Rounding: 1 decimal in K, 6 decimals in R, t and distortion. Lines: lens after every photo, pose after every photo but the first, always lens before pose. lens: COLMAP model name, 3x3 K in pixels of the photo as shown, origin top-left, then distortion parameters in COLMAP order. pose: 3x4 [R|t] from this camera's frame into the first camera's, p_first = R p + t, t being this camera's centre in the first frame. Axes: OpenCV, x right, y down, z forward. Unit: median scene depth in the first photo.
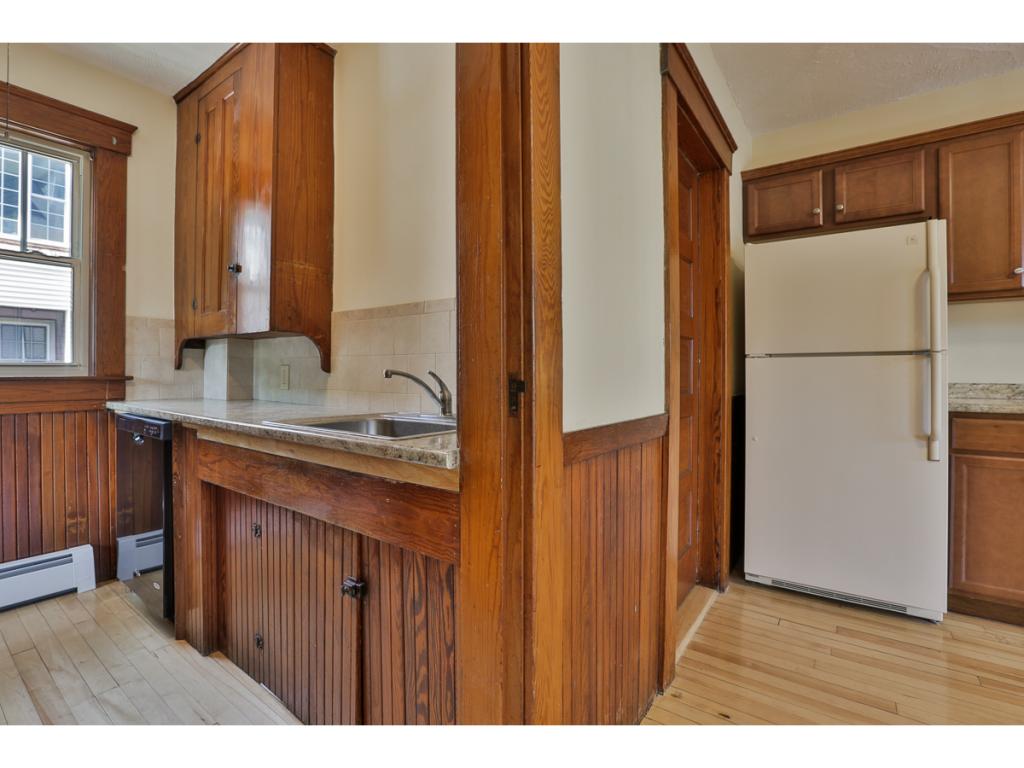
lens RADIAL K [[481.0, 0, 513.5], [0, 481.0, 374.3], [0, 0, 1]] dist [-0.033905, 0.007501]
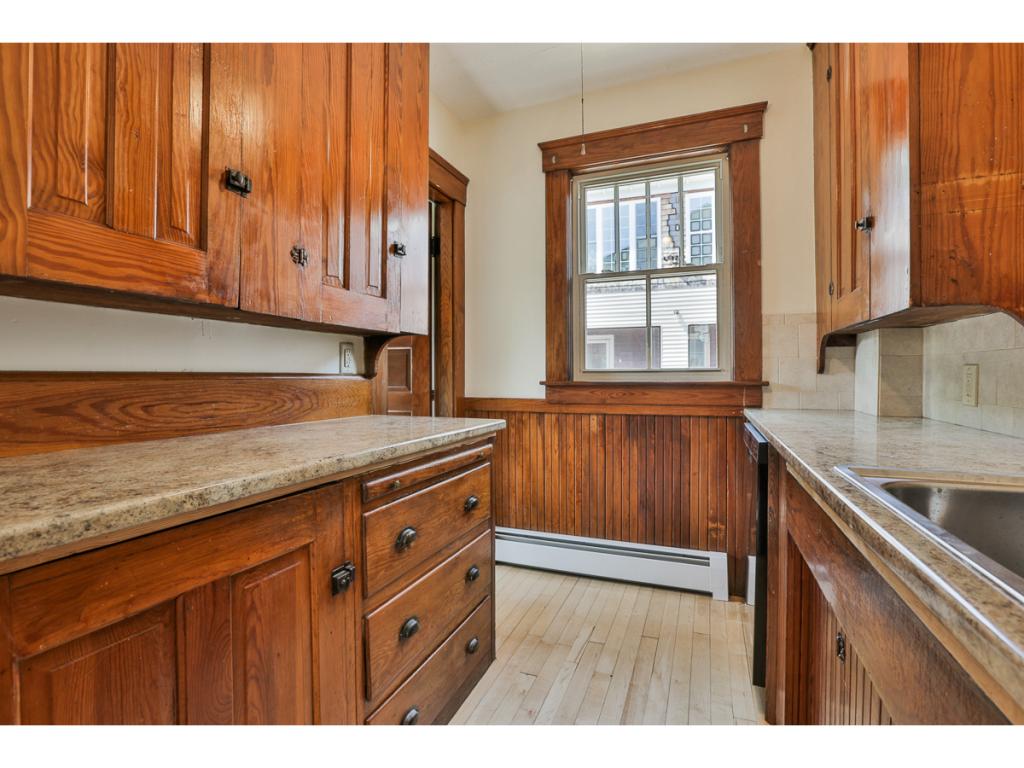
lens RADIAL K [[481.0, 0, 507.8], [0, 481.0, 378.8], [0, 0, 1]] dist [-0.033905, 0.007501]
pose [[0.245725, 0.000920, -0.969339, -0.055158], [-0.004025, 0.999992, -0.000071, 0.000738], [0.969331, 0.003919, 0.245727, 0.311955]]
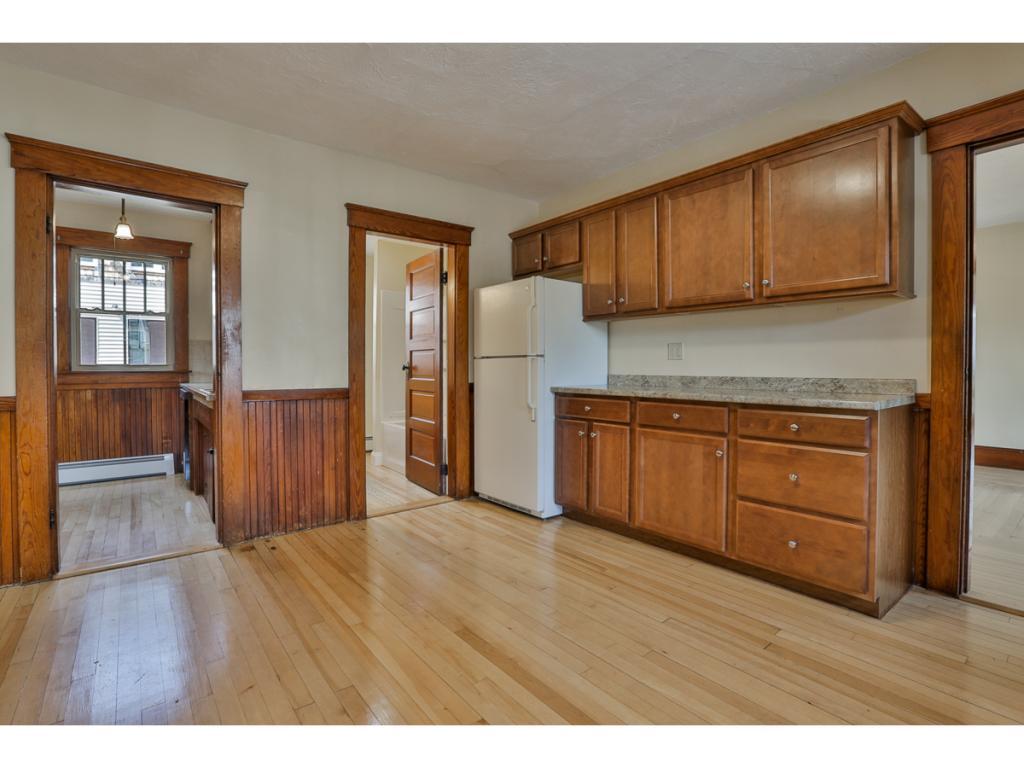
lens RADIAL K [[481.0, 0, 519.6], [0, 481.0, 373.4], [0, 0, 1]] dist [-0.033905, 0.007501]
pose [[0.964795, 0.001844, -0.262997, 1.078249], [-0.000262, 0.999982, 0.006053, 0.003092], [0.263003, -0.005771, 0.964778, -0.576583]]
